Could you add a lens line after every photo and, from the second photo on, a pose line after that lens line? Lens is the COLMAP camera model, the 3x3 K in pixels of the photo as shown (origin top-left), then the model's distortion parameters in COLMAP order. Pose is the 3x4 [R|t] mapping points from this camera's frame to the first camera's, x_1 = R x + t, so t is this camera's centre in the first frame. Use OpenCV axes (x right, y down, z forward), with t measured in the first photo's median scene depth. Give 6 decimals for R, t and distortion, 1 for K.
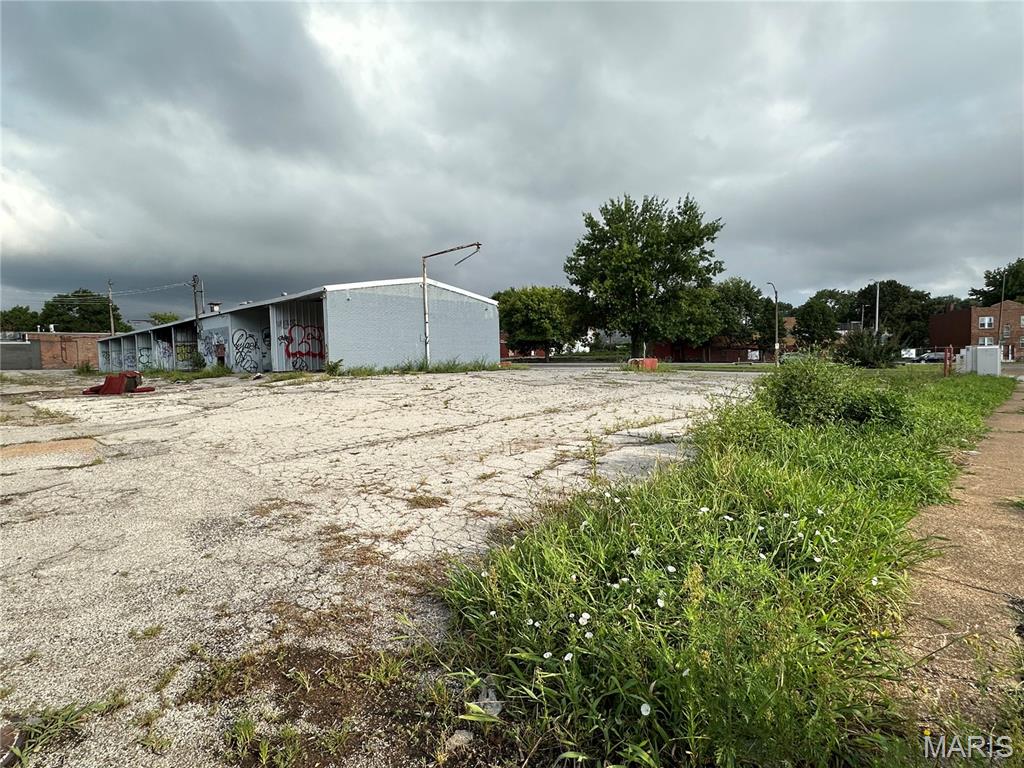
lens RADIAL K [[536.3, 0, 508.4], [0, 536.3, 382.1], [0, 0, 1]] dist [-0.003830, 0.000879]
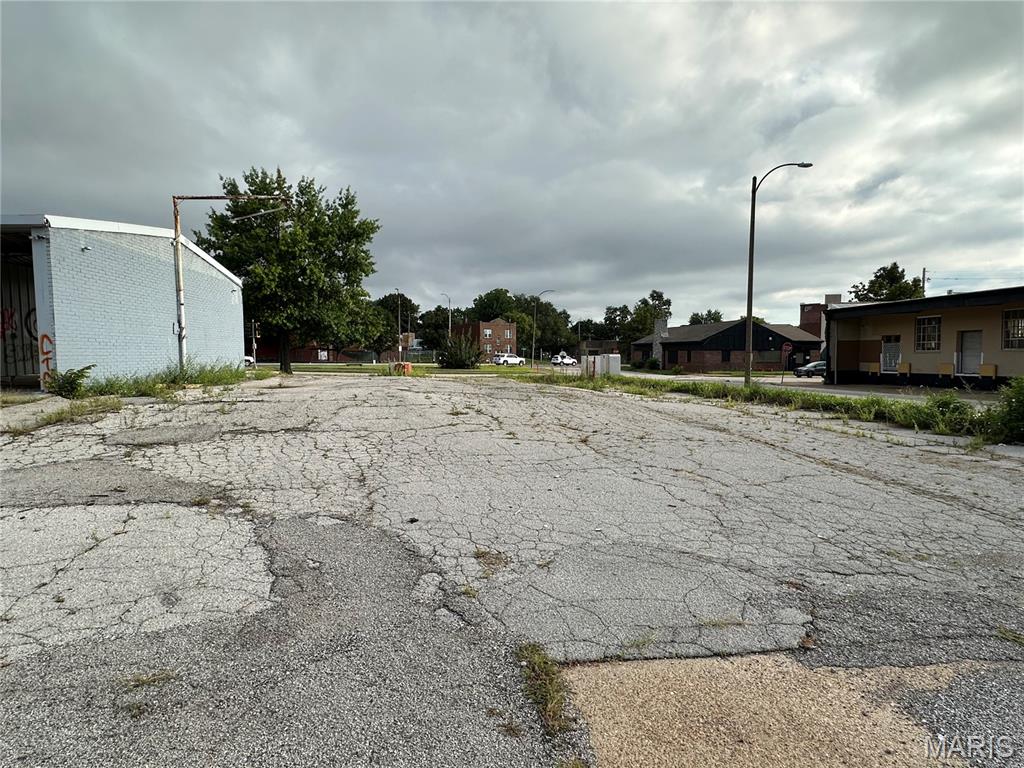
lens RADIAL K [[536.3, 0, 508.4], [0, 536.3, 382.1], [0, 0, 1]] dist [-0.003830, 0.000879]
pose [[0.643128, -0.024523, 0.765366, -0.369644], [0.022158, 0.999665, 0.013412, -0.020274], [-0.765438, 0.008333, 0.643456, 0.300582]]
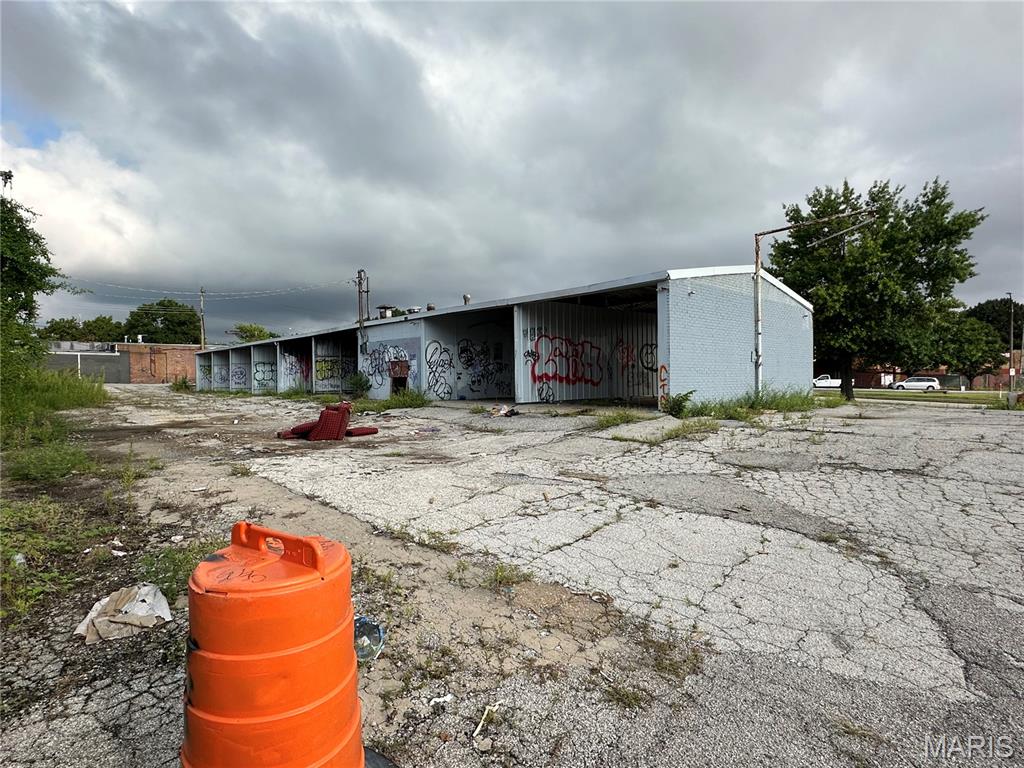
lens RADIAL K [[536.3, 0, 508.4], [0, 536.3, 382.1], [0, 0, 1]] dist [-0.003830, 0.000879]
pose [[0.997417, 0.017882, -0.069571, -0.395154], [-0.020122, 0.999297, -0.031635, -0.023884], [0.068956, 0.032953, 0.997075, 0.313188]]
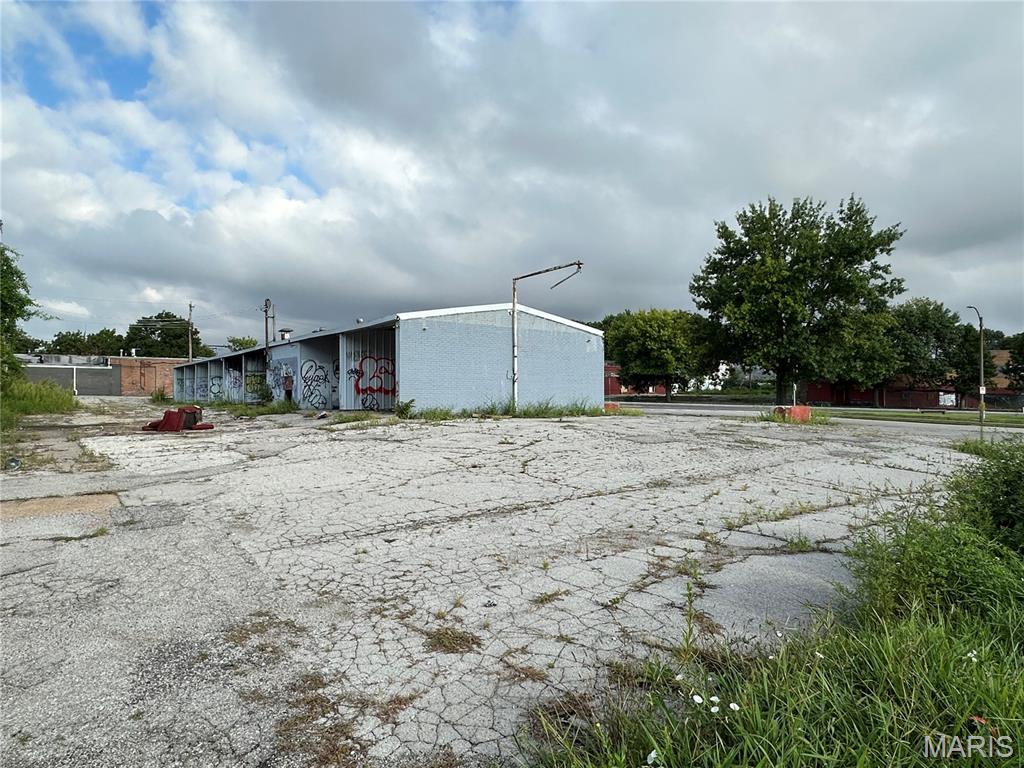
lens RADIAL K [[634.5, 0, 509.0], [0, 634.5, 381.5], [0, 0, 1]] dist [-0.004144, 0.002991]
pose [[0.984171, 0.021227, -0.175945, 0.012144], [-0.031879, 0.997811, -0.057941, -0.014275], [0.174330, 0.062633, 0.982693, 0.029239]]
